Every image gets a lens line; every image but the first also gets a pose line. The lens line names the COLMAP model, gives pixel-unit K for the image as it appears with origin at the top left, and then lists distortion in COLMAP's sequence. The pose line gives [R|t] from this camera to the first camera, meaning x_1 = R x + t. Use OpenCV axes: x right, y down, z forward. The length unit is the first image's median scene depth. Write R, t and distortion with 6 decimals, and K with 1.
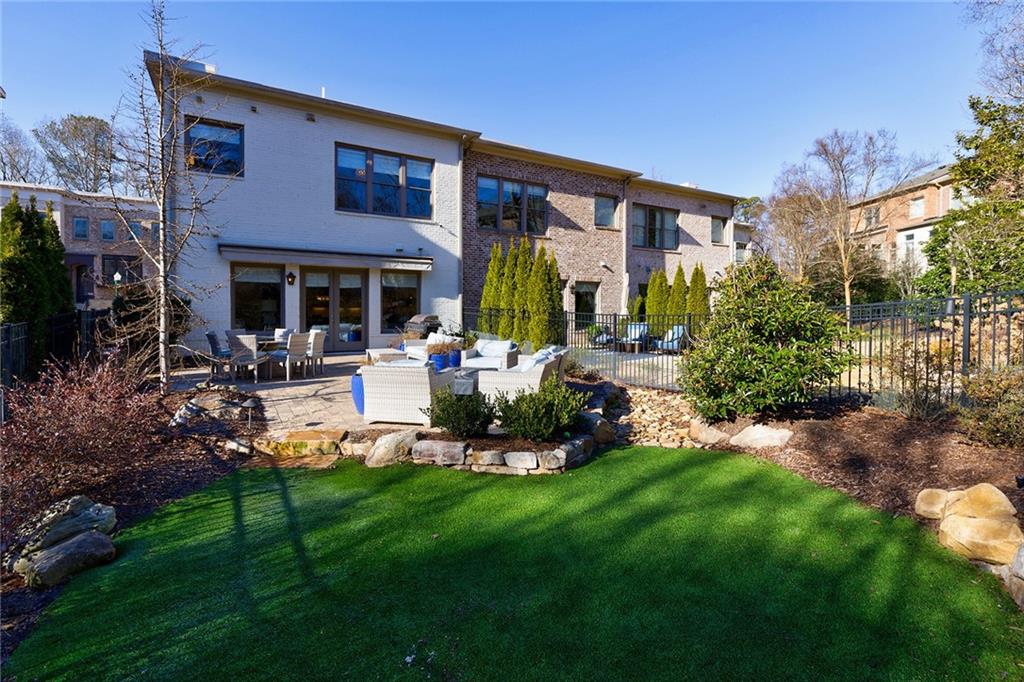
lens RADIAL K [[468.8, 0, 514.4], [0, 468.8, 338.3], [0, 0, 1]] dist [-0.001433, -0.001071]
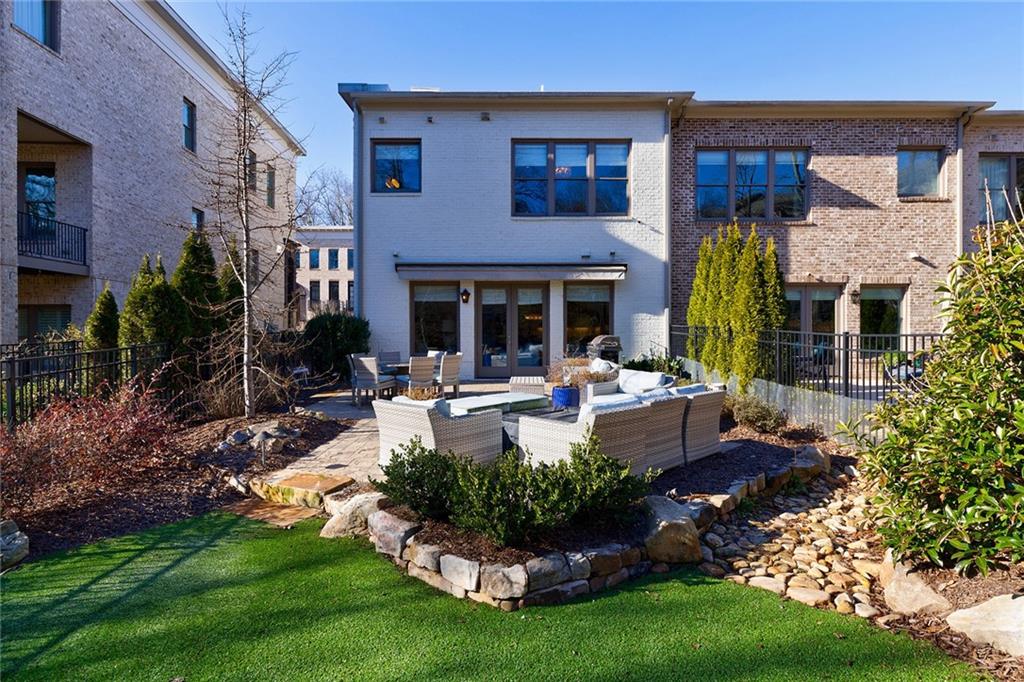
lens RADIAL K [[546.5, 0, 508.8], [0, 546.5, 348.4], [0, 0, 1]] dist [0.000797, -0.001278]
pose [[0.864471, 0.009639, -0.502591, 0.124418], [-0.022939, 0.999531, -0.020286, -0.005775], [0.502159, 0.029065, 0.864287, 0.117335]]
